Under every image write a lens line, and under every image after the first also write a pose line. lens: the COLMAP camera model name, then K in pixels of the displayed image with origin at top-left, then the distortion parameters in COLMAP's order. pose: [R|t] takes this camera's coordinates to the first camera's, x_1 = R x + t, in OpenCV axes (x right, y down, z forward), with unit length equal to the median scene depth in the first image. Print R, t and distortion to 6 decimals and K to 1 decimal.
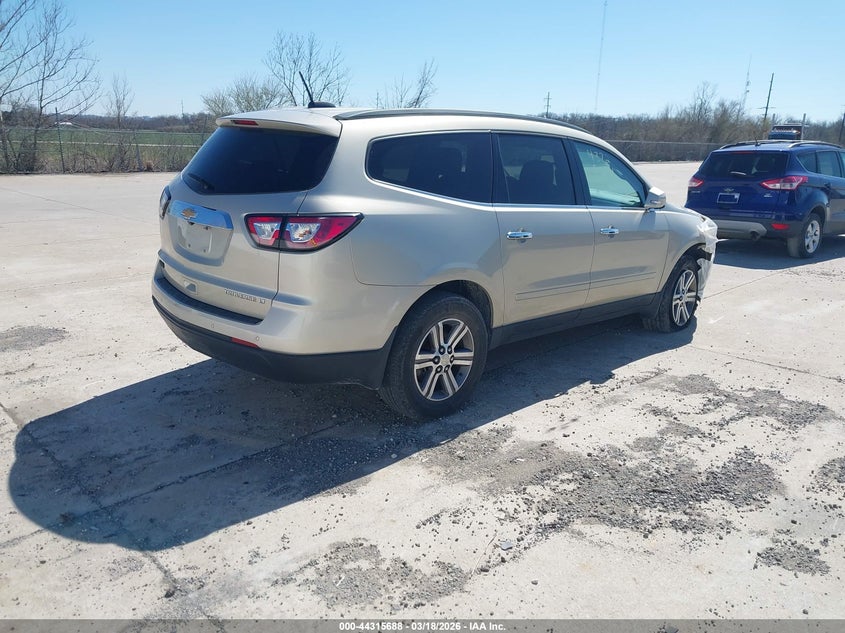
lens RADIAL K [[698.6, 0, 425.2], [0, 698.6, 314.0], [0, 0, 1]] dist [-0.034862, 0.012133]
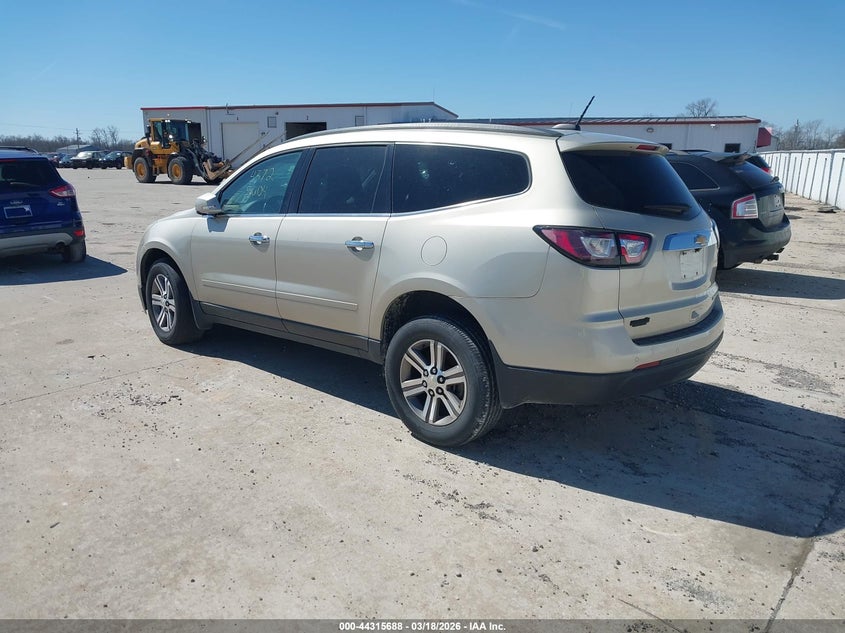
lens RADIAL K [[698.6, 0, 424.2], [0, 698.6, 315.1], [0, 0, 1]] dist [-0.034862, 0.012133]
pose [[-0.097536, -0.249348, 0.963490, -1.007045], [0.240685, 0.933459, 0.265942, -0.312582], [-0.965690, 0.257836, -0.031032, 1.137870]]
